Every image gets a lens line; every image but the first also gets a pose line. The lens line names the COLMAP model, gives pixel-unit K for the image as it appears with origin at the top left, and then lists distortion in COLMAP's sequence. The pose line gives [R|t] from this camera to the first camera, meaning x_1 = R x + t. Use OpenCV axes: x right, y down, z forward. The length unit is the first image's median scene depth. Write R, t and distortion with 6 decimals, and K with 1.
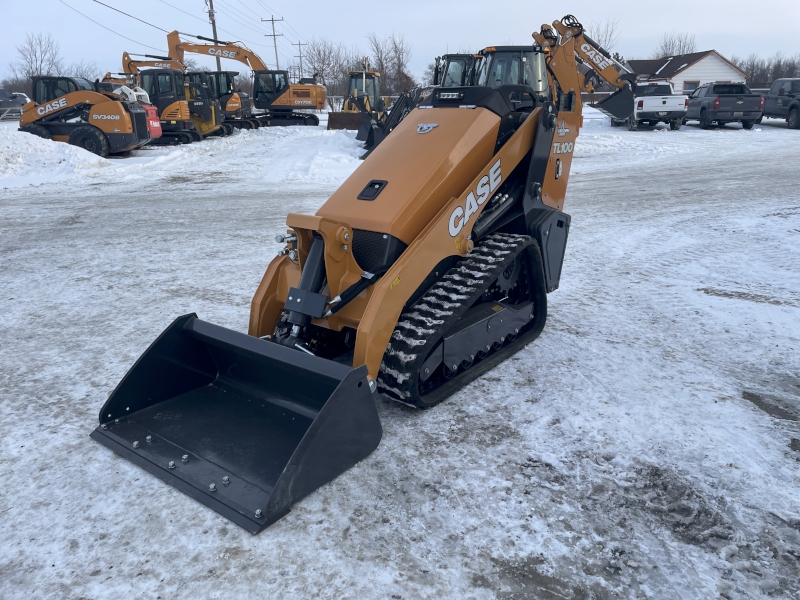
lens RADIAL K [[599.8, 0, 401.0], [0, 599.8, 308.3], [0, 0, 1]] dist [0.086005, -0.109014]
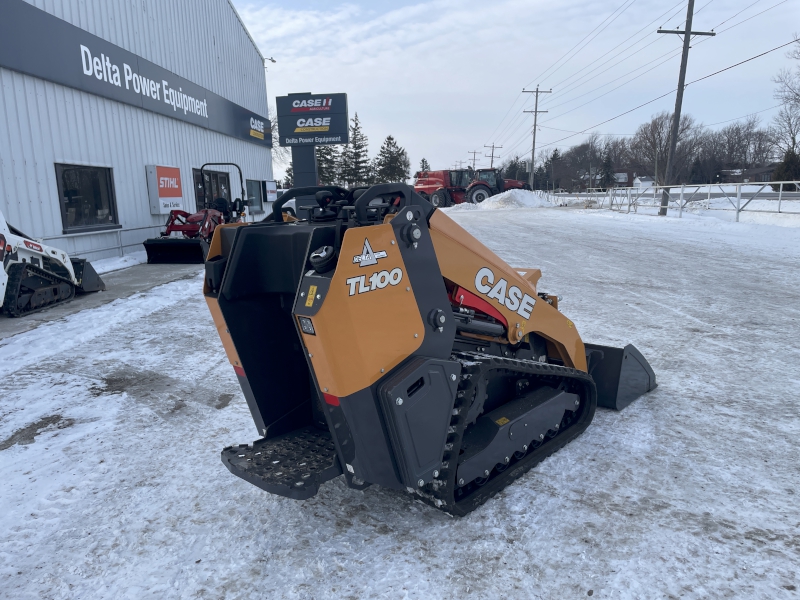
lens RADIAL K [[598.1, 0, 400.0], [0, 598.1, 300.0], [0, 0, 1]] dist [0.085876, -0.108960]
pose [[-0.995352, 0.032046, 0.090816, 0.018671], [0.071810, 0.875326, 0.478171, -0.871595], [-0.064170, 0.482470, -0.873559, 2.523579]]
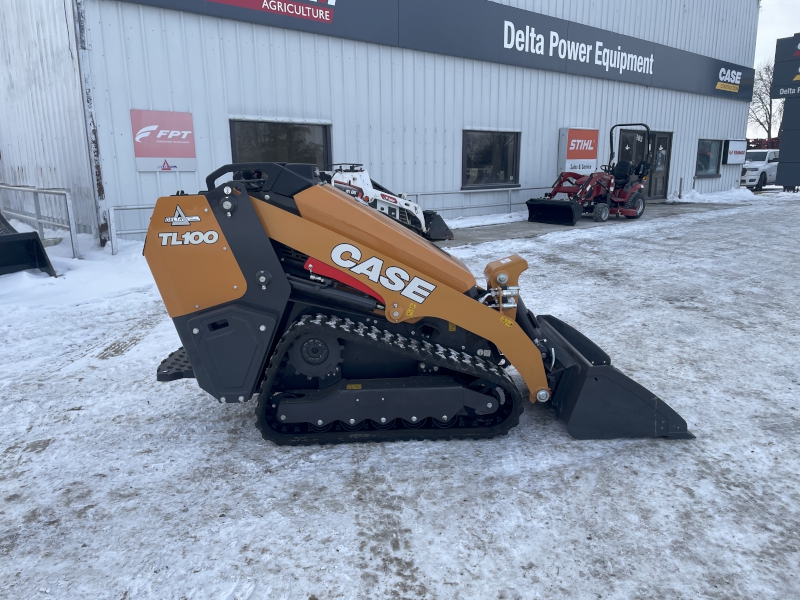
lens RADIAL K [[599.8, 0, 401.0], [0, 599.8, 308.3], [0, 0, 1]] dist [0.086005, -0.109014]
pose [[-0.623109, -0.163042, 0.764953, -1.113704], [0.267970, 0.874334, 0.404637, -0.720105], [-0.734798, 0.457118, -0.501115, 2.075559]]
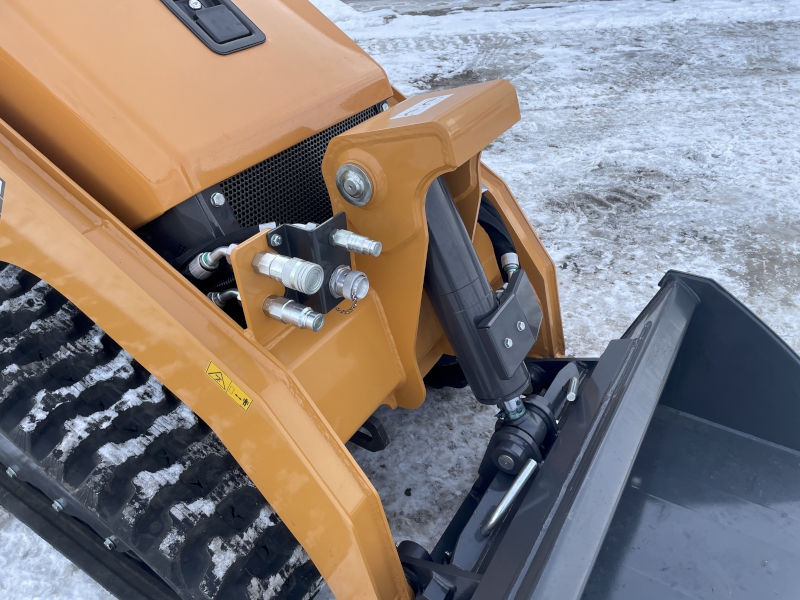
lens RADIAL K [[599.8, 0, 401.0], [0, 599.8, 308.3], [0, 0, 1]] dist [0.086005, -0.109014]
pose [[-0.081798, -0.589335, 0.803737, -0.511561], [0.340040, 0.741548, 0.578342, -0.297320], [-0.936847, 0.320610, 0.139740, 1.114458]]
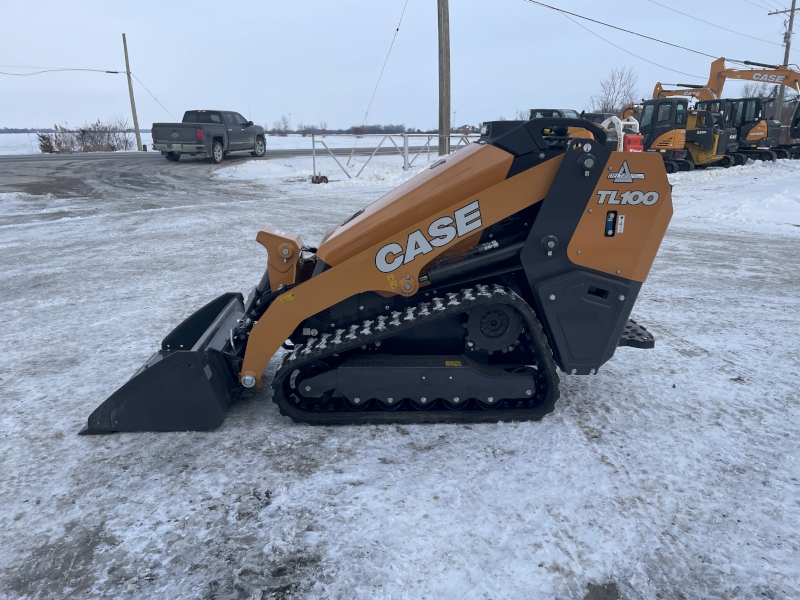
lens RADIAL K [[599.8, 0, 401.0], [0, 599.8, 308.3], [0, 0, 1]] dist [0.086005, -0.109014]
pose [[0.651931, 0.221536, -0.725195, 1.008194], [-0.251244, 0.965456, 0.069071, -0.166079], [0.715446, 0.137172, 0.685070, 0.429803]]
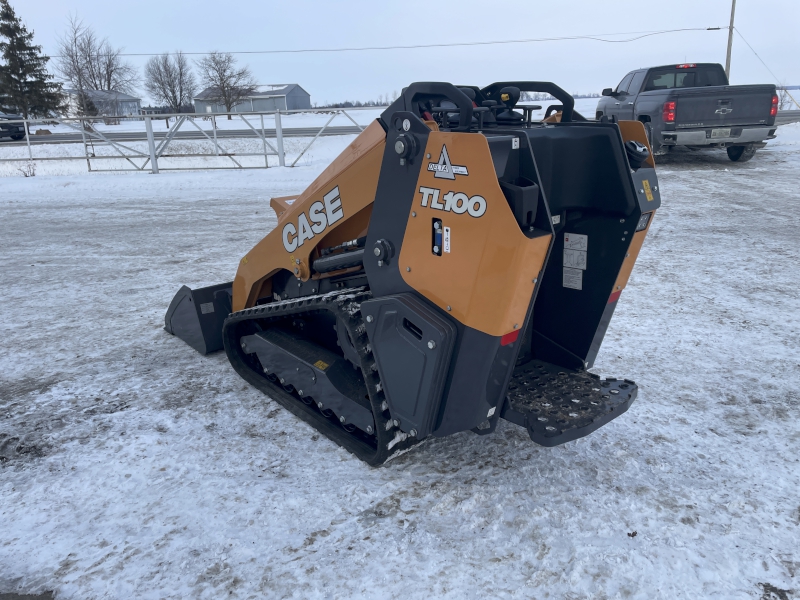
lens RADIAL K [[598.1, 0, 400.0], [0, 598.1, 300.0], [0, 0, 1]] dist [0.085876, -0.108960]
pose [[-0.212055, 0.319525, -0.923546, 1.163214], [-0.280225, 0.885472, 0.370694, -0.553315], [0.936219, 0.337408, -0.098230, 1.561313]]
